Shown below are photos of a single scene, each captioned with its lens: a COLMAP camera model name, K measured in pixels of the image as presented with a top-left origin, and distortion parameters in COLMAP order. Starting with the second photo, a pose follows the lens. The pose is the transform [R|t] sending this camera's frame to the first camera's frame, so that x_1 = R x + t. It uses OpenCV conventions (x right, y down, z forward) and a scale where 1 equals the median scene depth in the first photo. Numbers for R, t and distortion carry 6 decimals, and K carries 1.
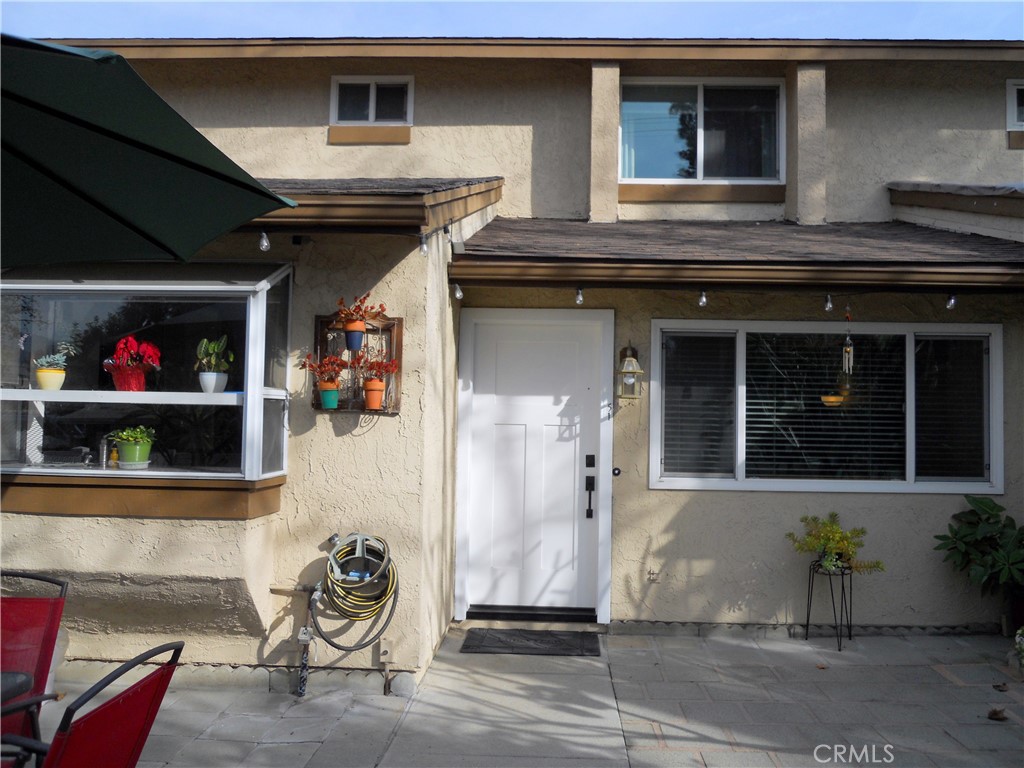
lens RADIAL K [[842.2, 0, 526.6], [0, 842.2, 380.4], [0, 0, 1]] dist [-0.037262, 0.000231]
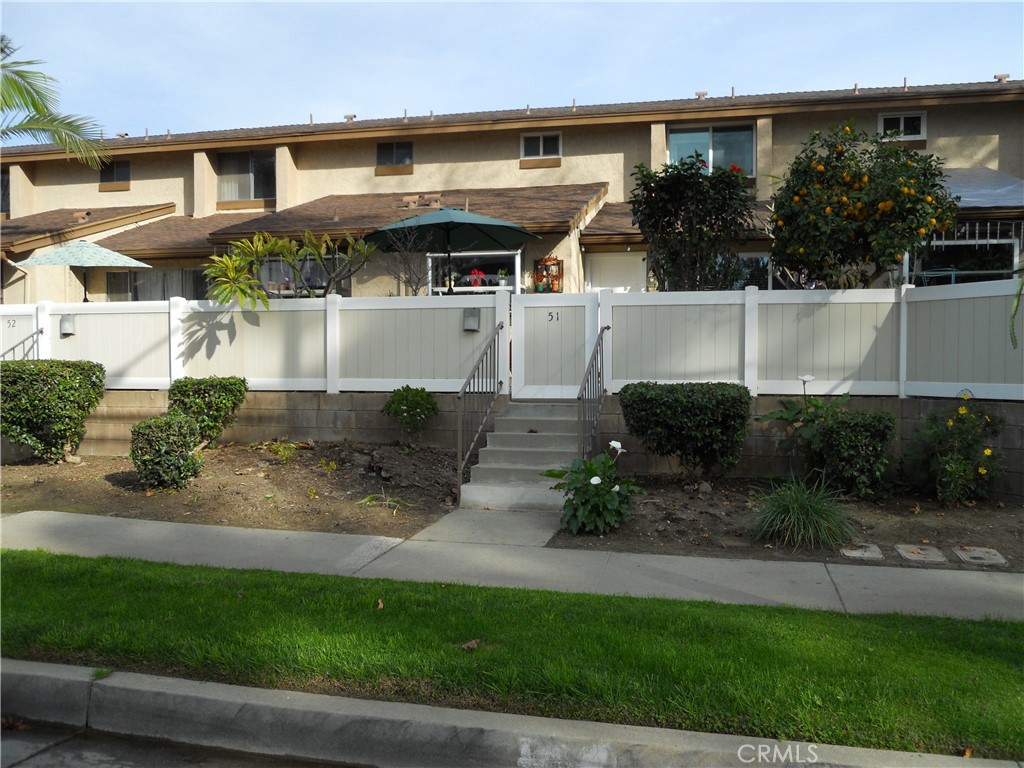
lens RADIAL K [[842.2, 0, 538.4], [0, 842.2, 374.3], [0, 0, 1]] dist [-0.037262, 0.000231]
pose [[0.986177, -0.018319, -0.164682, 0.170884], [0.031853, 0.996292, 0.079921, 0.061135], [0.162607, -0.084062, 0.983103, -1.358607]]
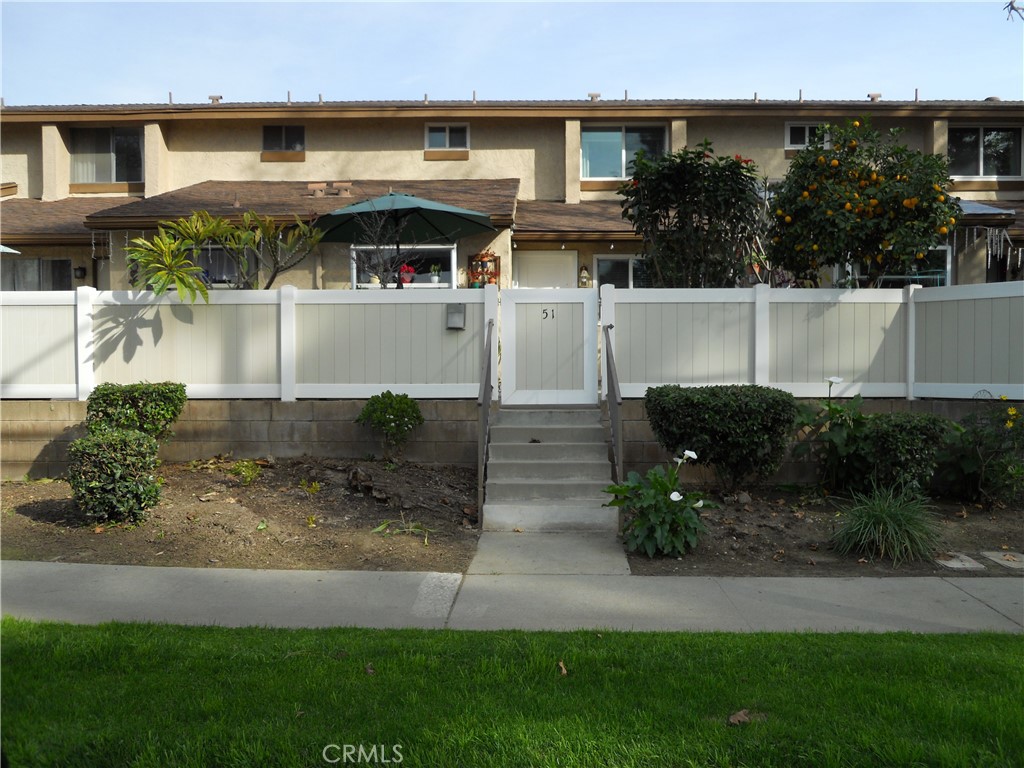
lens RADIAL K [[842.2, 0, 537.9], [0, 842.2, 372.4], [0, 0, 1]] dist [-0.037262, 0.000231]
pose [[0.998900, -0.023270, 0.040701, -0.100043], [0.020148, 0.996942, 0.075502, 0.069639], [-0.042333, -0.074599, 0.996315, -1.242594]]
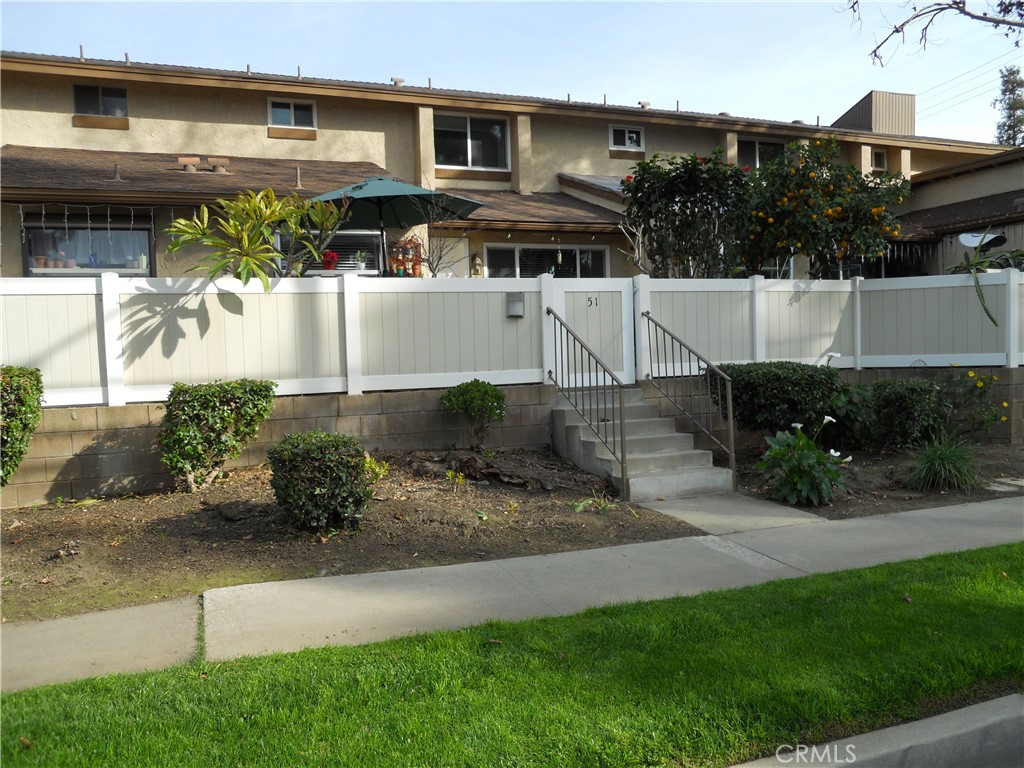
lens RADIAL K [[842.2, 0, 539.4], [0, 842.2, 370.7], [0, 0, 1]] dist [-0.037262, 0.000231]
pose [[0.902210, -0.059984, 0.427105, -0.691207], [0.018883, 0.994826, 0.099828, 0.051496], [-0.430883, -0.082001, 0.898674, -1.167403]]
